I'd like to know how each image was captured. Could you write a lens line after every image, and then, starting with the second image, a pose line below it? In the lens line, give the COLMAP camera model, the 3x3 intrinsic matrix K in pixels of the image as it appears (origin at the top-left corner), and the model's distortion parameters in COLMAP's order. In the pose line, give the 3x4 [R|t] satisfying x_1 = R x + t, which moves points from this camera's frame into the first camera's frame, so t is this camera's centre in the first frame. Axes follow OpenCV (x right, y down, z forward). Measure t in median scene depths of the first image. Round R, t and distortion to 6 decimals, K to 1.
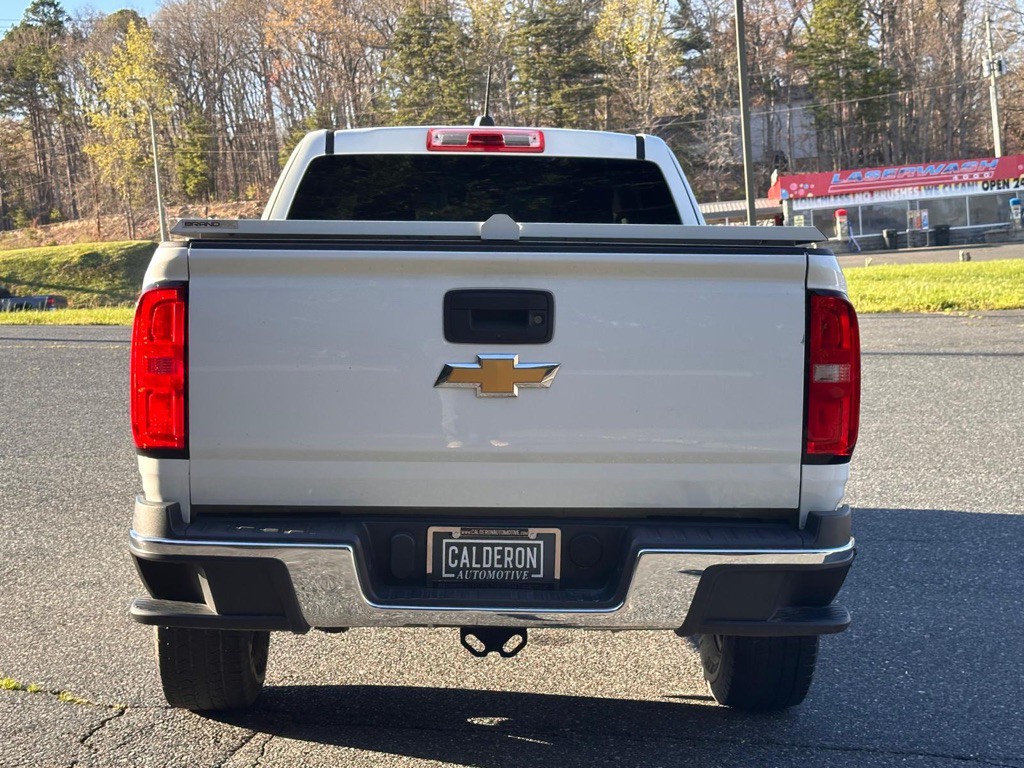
lens RADIAL K [[1652.4, 0, 512.0], [0, 1652.4, 384.0], [0, 0, 1]] dist [0.039254, 0.008390]
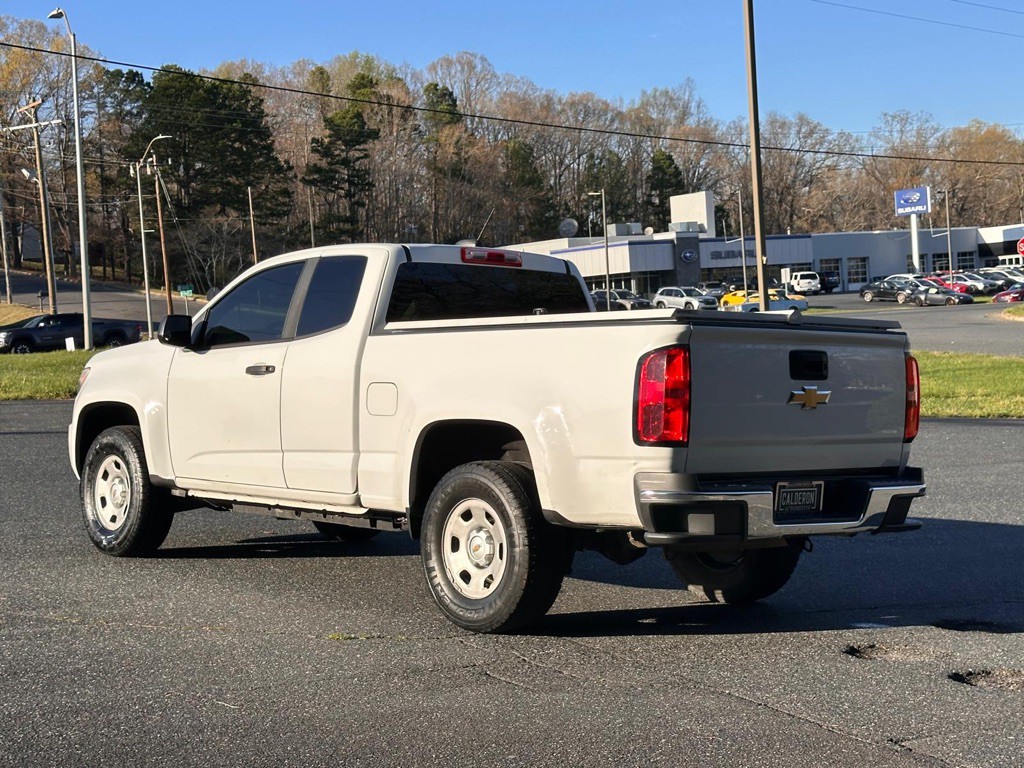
lens RADIAL K [[1652.4, 0, 512.0], [0, 1652.4, 384.0], [0, 0, 1]] dist [0.039254, 0.008390]
pose [[0.769483, -0.004386, 0.638652, -1.415647], [0.042082, 0.998152, -0.043848, 0.046029], [-0.637279, 0.060616, 0.768246, -0.203314]]
